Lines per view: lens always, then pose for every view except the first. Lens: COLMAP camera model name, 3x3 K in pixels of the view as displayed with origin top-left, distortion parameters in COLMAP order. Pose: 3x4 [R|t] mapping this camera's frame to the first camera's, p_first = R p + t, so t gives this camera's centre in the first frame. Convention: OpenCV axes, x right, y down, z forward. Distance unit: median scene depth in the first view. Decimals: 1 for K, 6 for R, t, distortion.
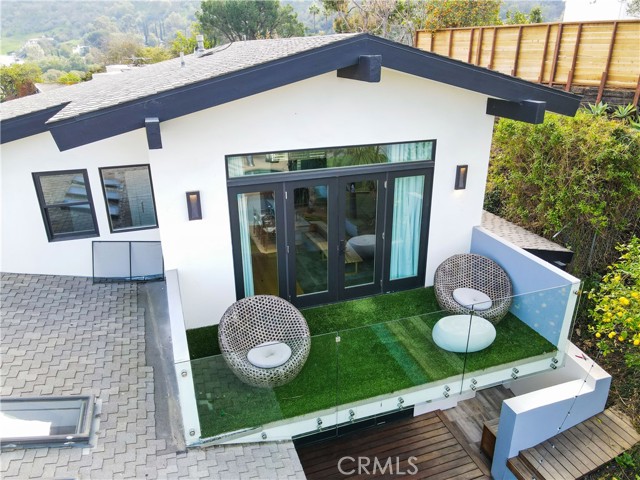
lens RADIAL K [[465.3, 0, 320.7], [0, 465.3, 236.8], [0, 0, 1]] dist [0.013345, 0.002624]
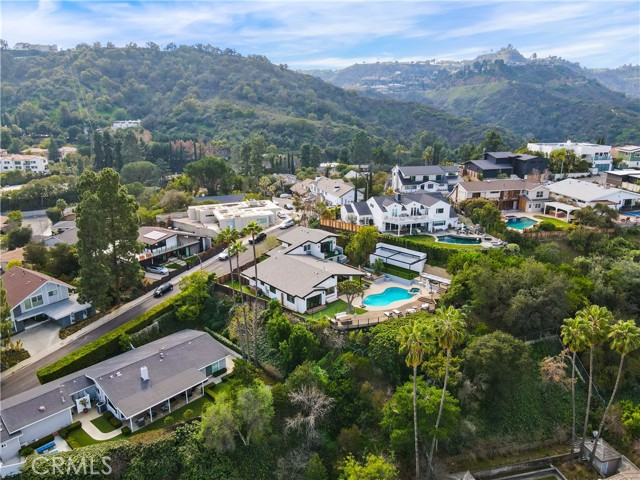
lens RADIAL K [[465.3, 0, 320.7], [0, 465.3, 236.8], [0, 0, 1]] dist [0.013345, 0.002624]
pose [[0.928053, -0.103876, 0.357670, -3.050488], [0.139728, 0.987283, -0.075822, 0.419093], [-0.345245, 0.120343, 0.930765, -7.151201]]
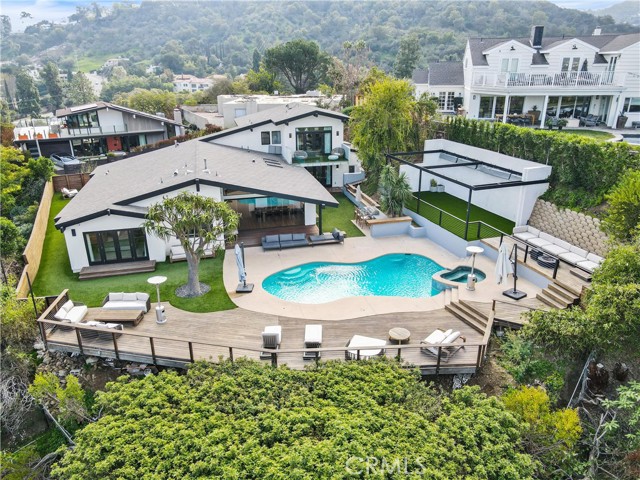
lens RADIAL K [[465.3, 0, 320.7], [0, 465.3, 236.8], [0, 0, 1]] dist [0.013345, 0.002624]
pose [[0.995740, 0.029250, -0.087447, 0.407246], [-0.031359, 0.999247, -0.022837, 0.800506], [0.086713, 0.025482, 0.995907, -2.914047]]
